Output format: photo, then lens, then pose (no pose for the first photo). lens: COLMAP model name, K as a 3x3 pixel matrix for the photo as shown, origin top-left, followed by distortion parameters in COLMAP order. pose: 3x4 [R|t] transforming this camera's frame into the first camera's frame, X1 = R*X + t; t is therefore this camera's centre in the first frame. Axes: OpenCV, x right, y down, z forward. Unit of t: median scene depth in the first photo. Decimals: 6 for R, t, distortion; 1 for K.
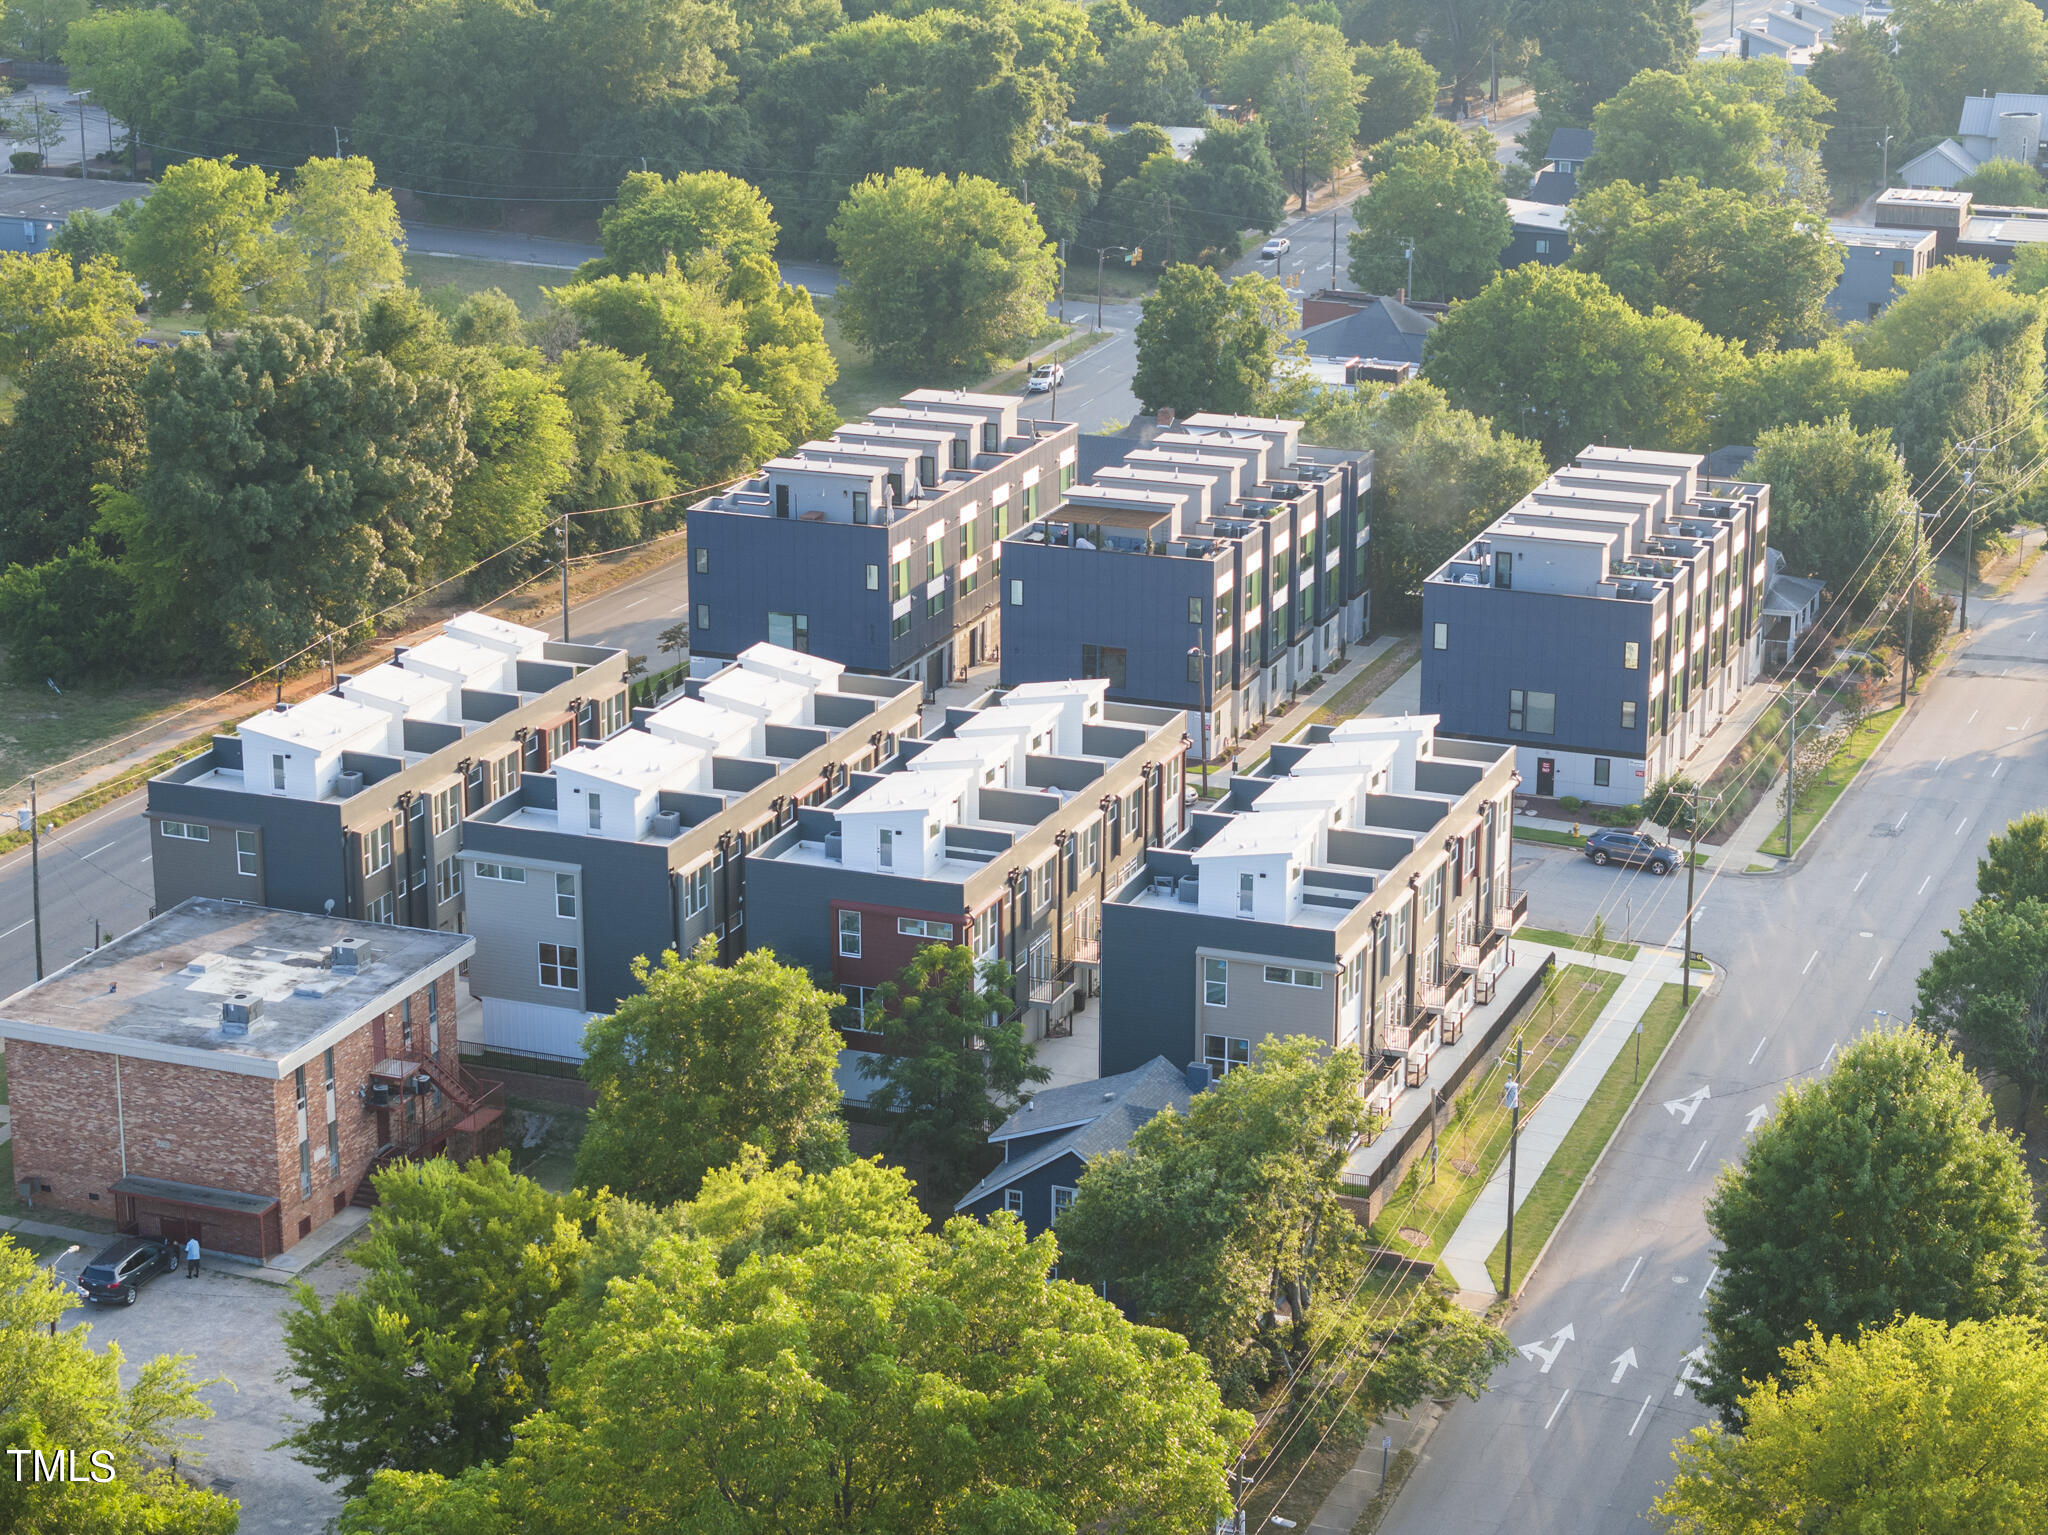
lens RADIAL K [[4128.0, 0, 1036.9], [0, 4128.0, 752.7], [0, 0, 1]] dist [-0.061637, 0.000000]
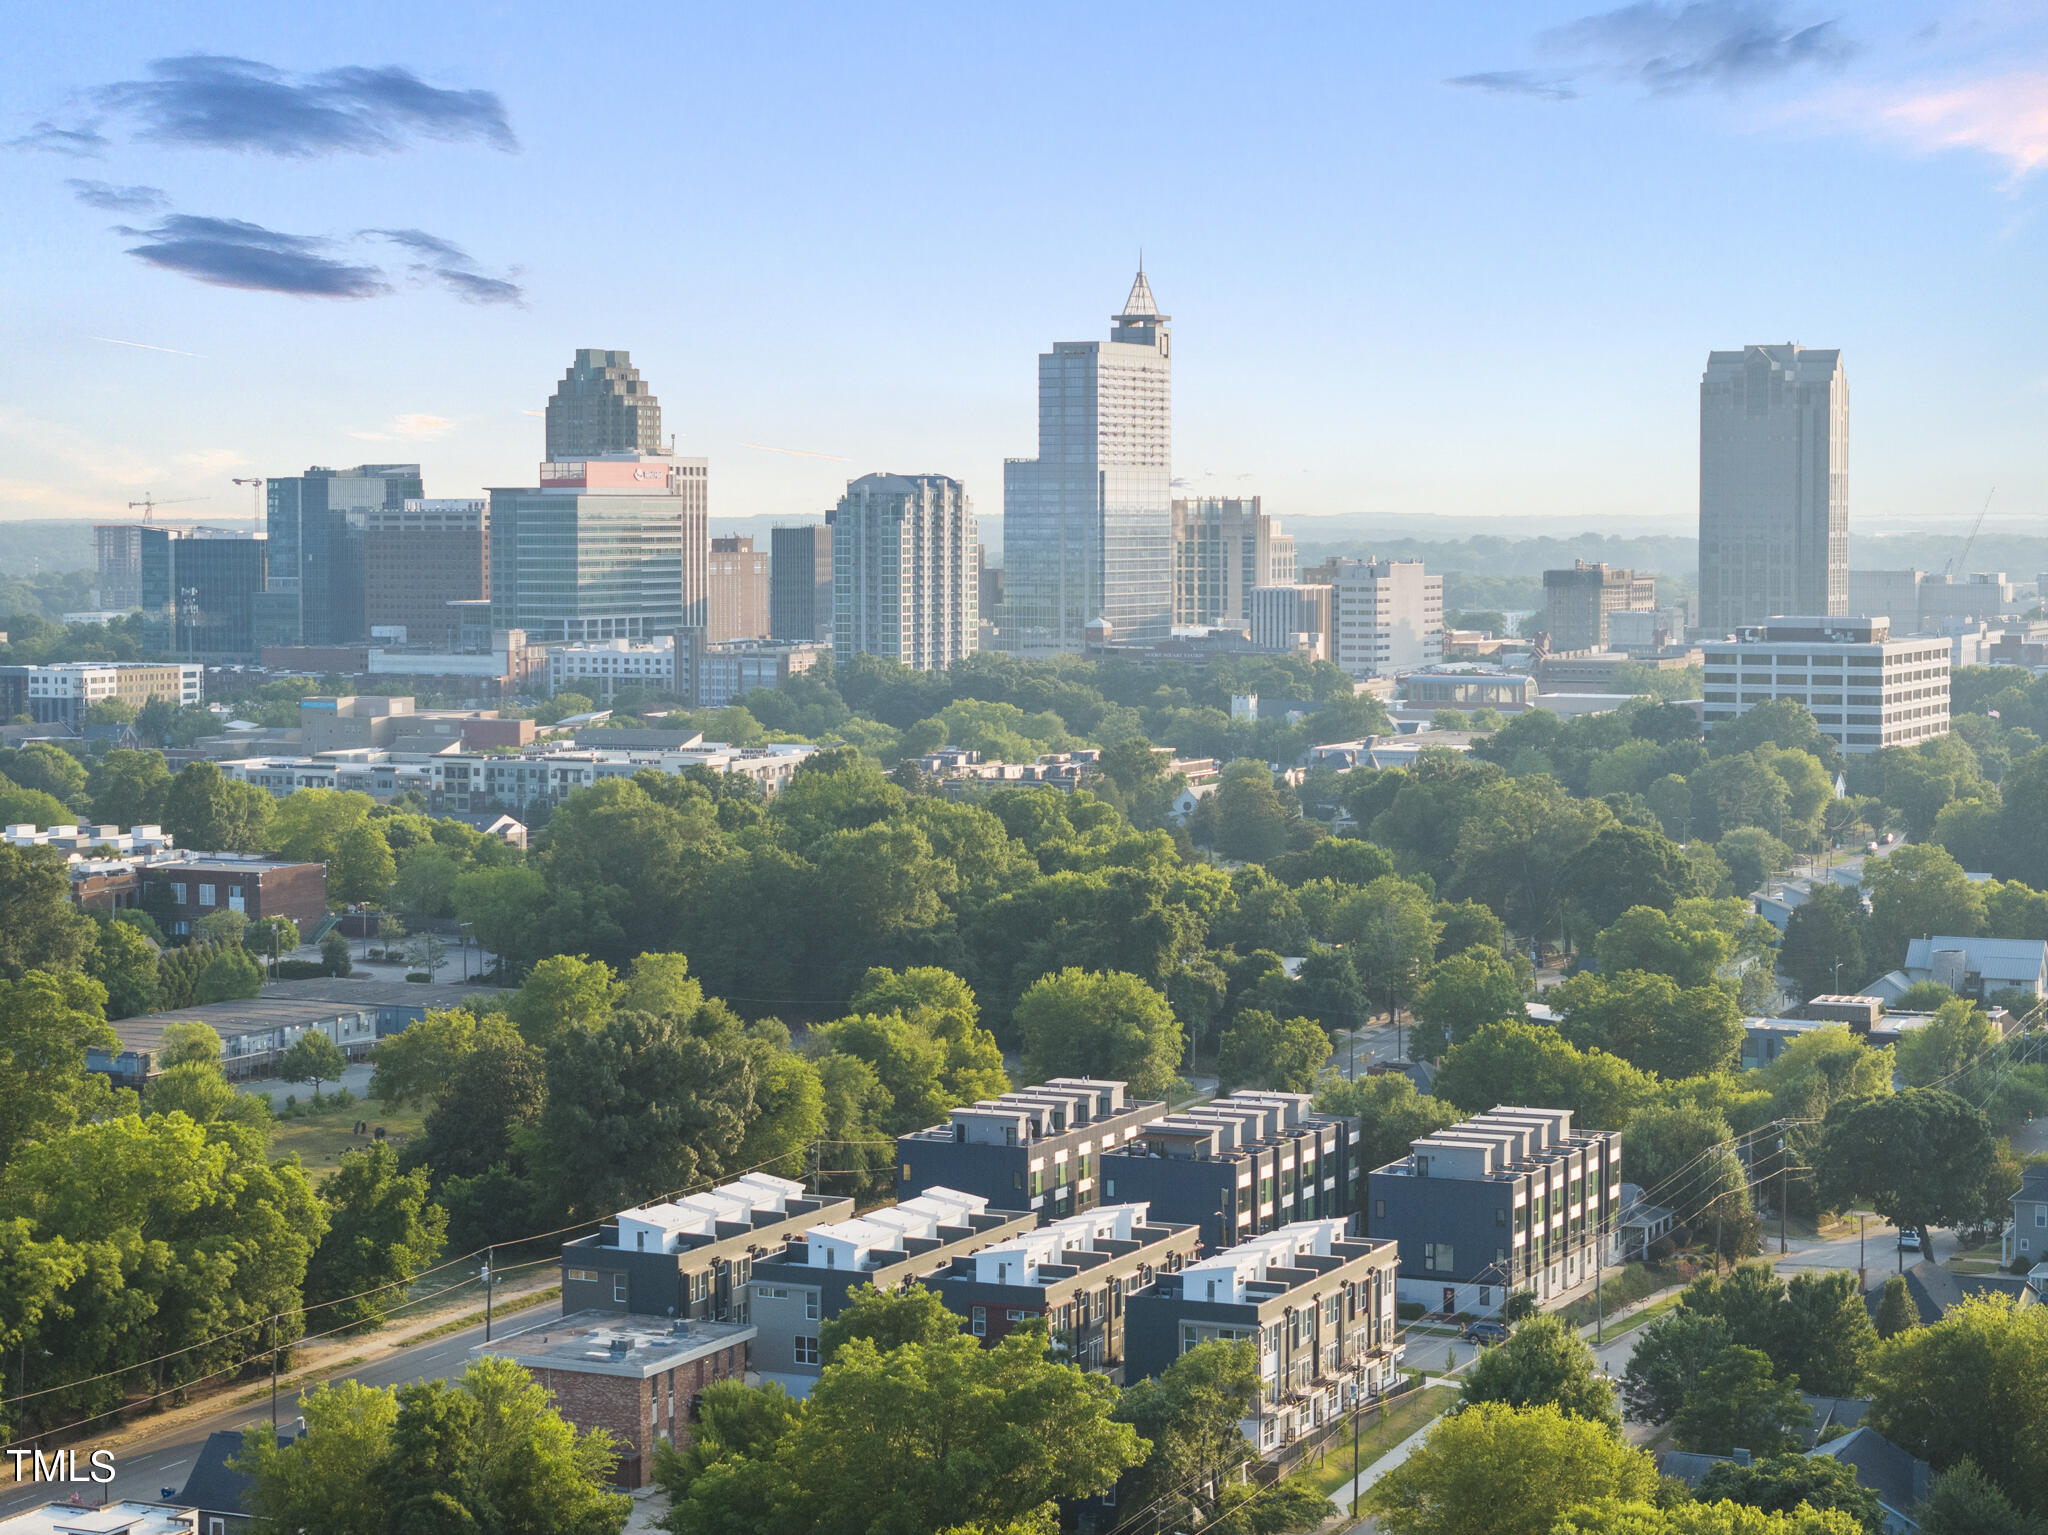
lens RADIAL K [[4128.0, 0, 1016.1], [0, 4128.0, 770.5], [0, 0, 1]] dist [-0.061637, 0.000000]
pose [[0.997667, 0.002380, -0.068224, 0.060185], [-0.017692, 0.974260, -0.224731, 0.145023], [0.065933, 0.225414, 0.972030, -0.490074]]
